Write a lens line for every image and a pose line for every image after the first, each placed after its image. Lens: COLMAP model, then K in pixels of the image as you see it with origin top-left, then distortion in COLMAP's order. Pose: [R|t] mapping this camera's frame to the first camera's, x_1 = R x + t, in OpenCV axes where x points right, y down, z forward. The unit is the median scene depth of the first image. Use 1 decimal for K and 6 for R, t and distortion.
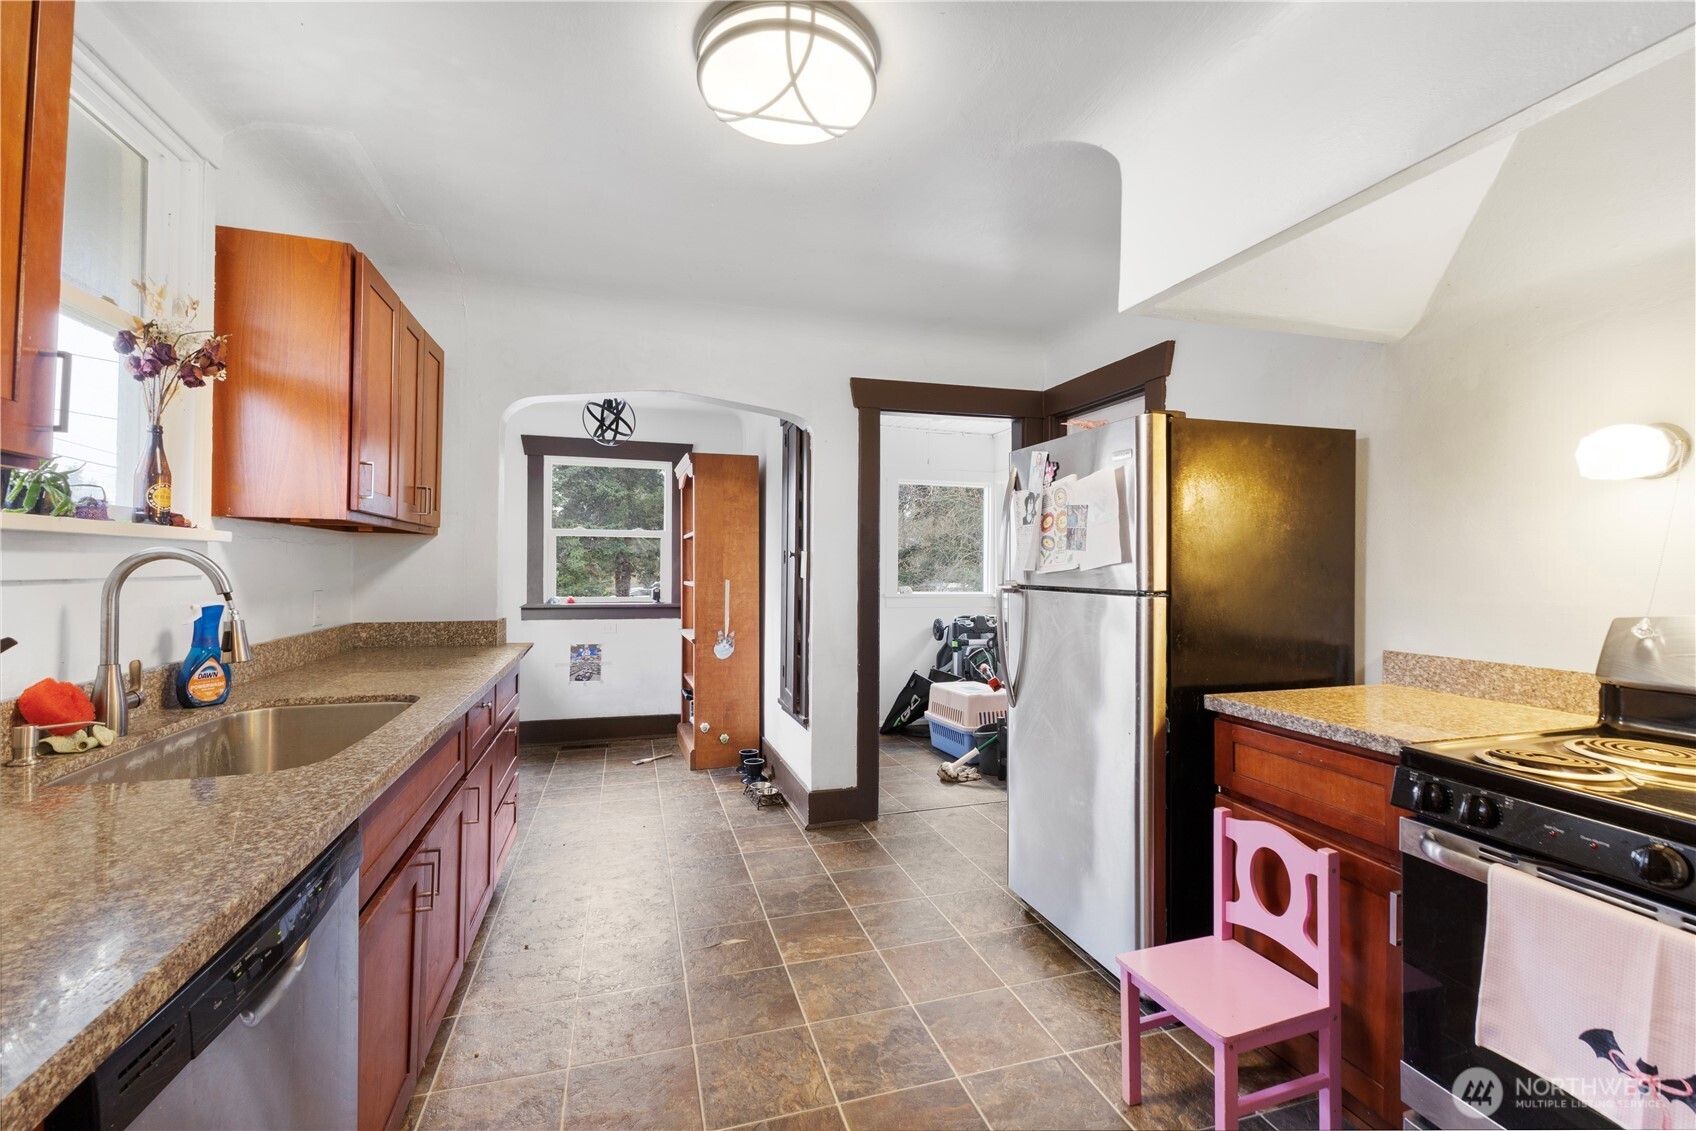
lens RADIAL K [[738.9, 0, 849.6], [0, 738.9, 560.3], [0, 0, 1]] dist [0.003746, 0.000255]
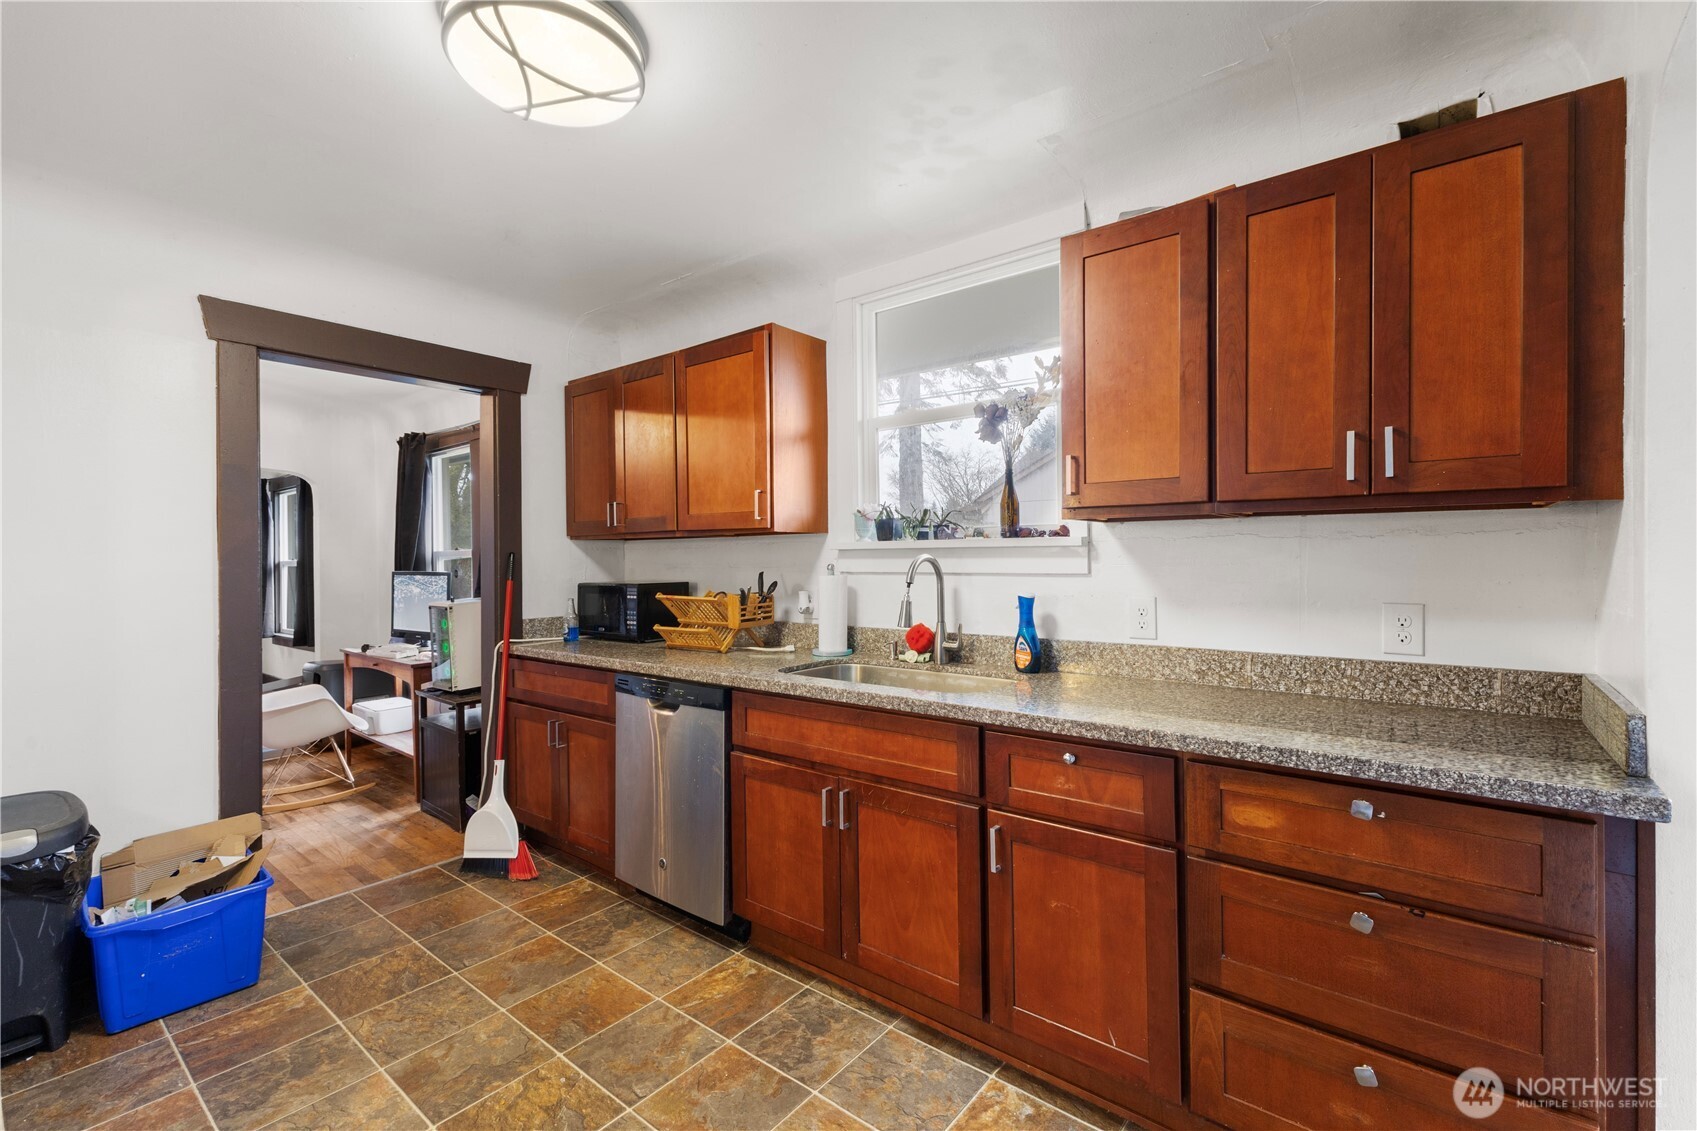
lens RADIAL K [[739.3, 0, 848.4], [0, 739.3, 561.4], [0, 0, 1]] dist [0.003746, 0.000255]
pose [[-0.835632, 0.003398, -0.549279, 0.567108], [0.009965, 0.999910, -0.008975, 0.011545], [0.549199, -0.012973, -0.835591, 1.923090]]
